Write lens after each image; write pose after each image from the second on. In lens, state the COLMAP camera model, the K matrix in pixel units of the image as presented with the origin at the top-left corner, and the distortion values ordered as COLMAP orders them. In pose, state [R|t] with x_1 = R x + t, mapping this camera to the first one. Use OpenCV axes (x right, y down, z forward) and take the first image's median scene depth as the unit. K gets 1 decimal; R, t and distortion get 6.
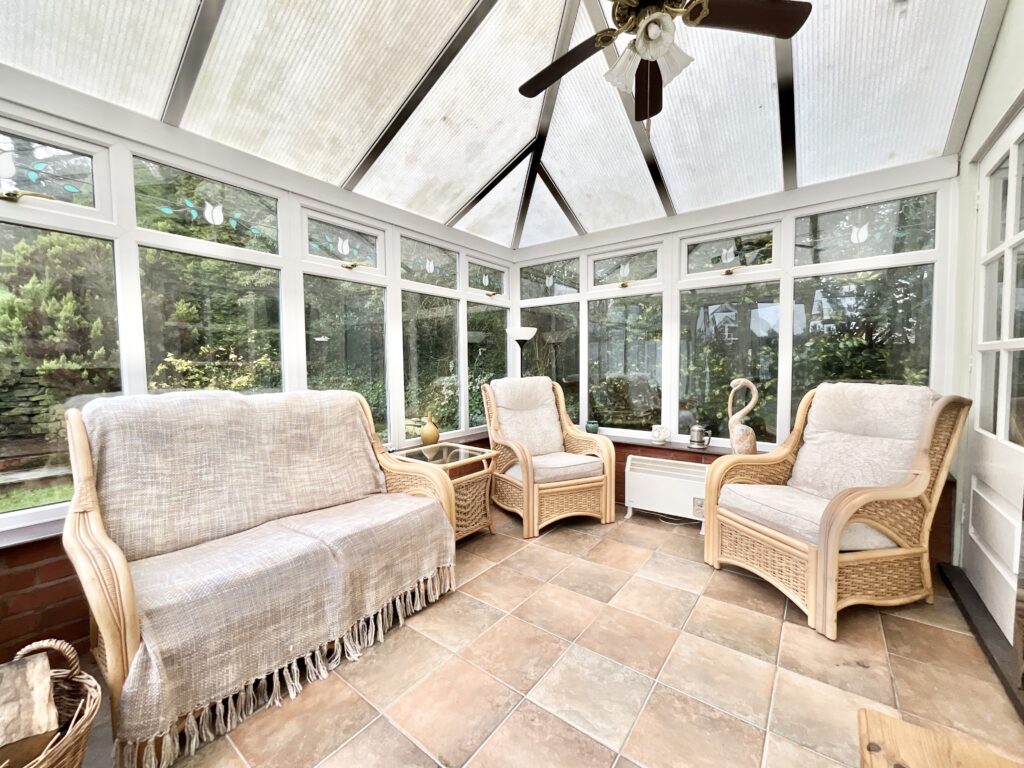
lens RADIAL K [[424.7, 0, 512.0], [0, 424.7, 384.0], [0, 0, 1]] dist [0.021740, 0.000038]
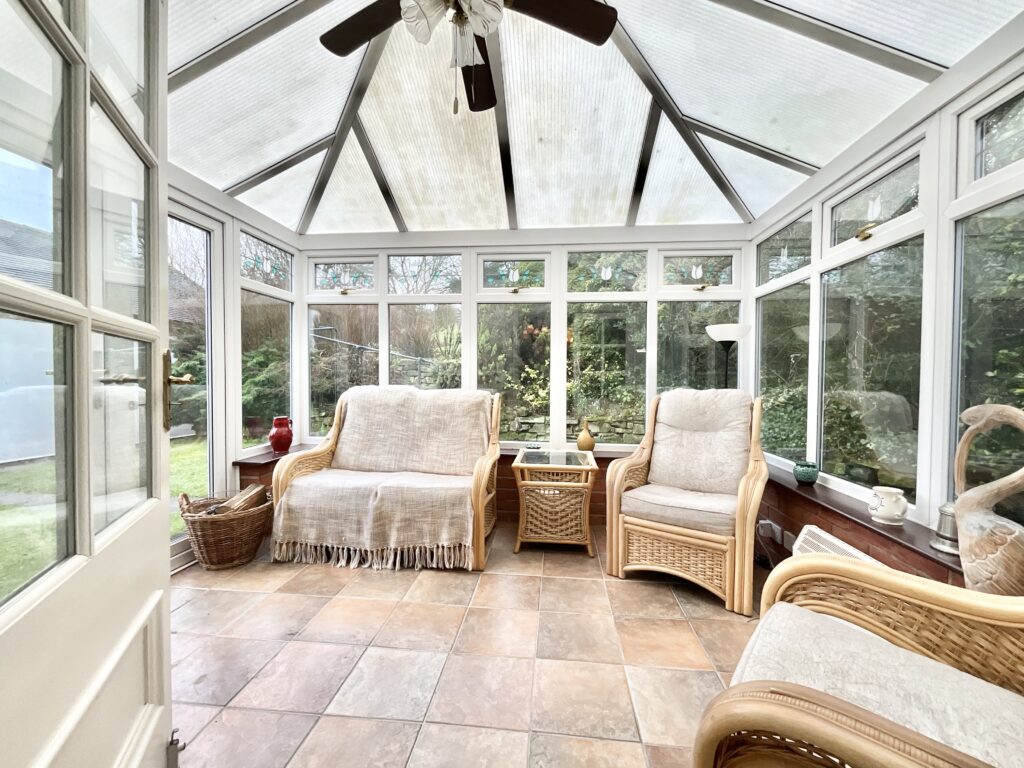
lens RADIAL K [[423.2, 0, 515.0], [0, 423.2, 384.5], [0, 0, 1]] dist [-0.000062, 0.000181]
pose [[0.507329, 0.027094, -0.861326, 0.810157], [-0.051897, 0.998652, 0.000846, -0.010758], [0.860188, 0.044271, 0.508051, 0.477283]]
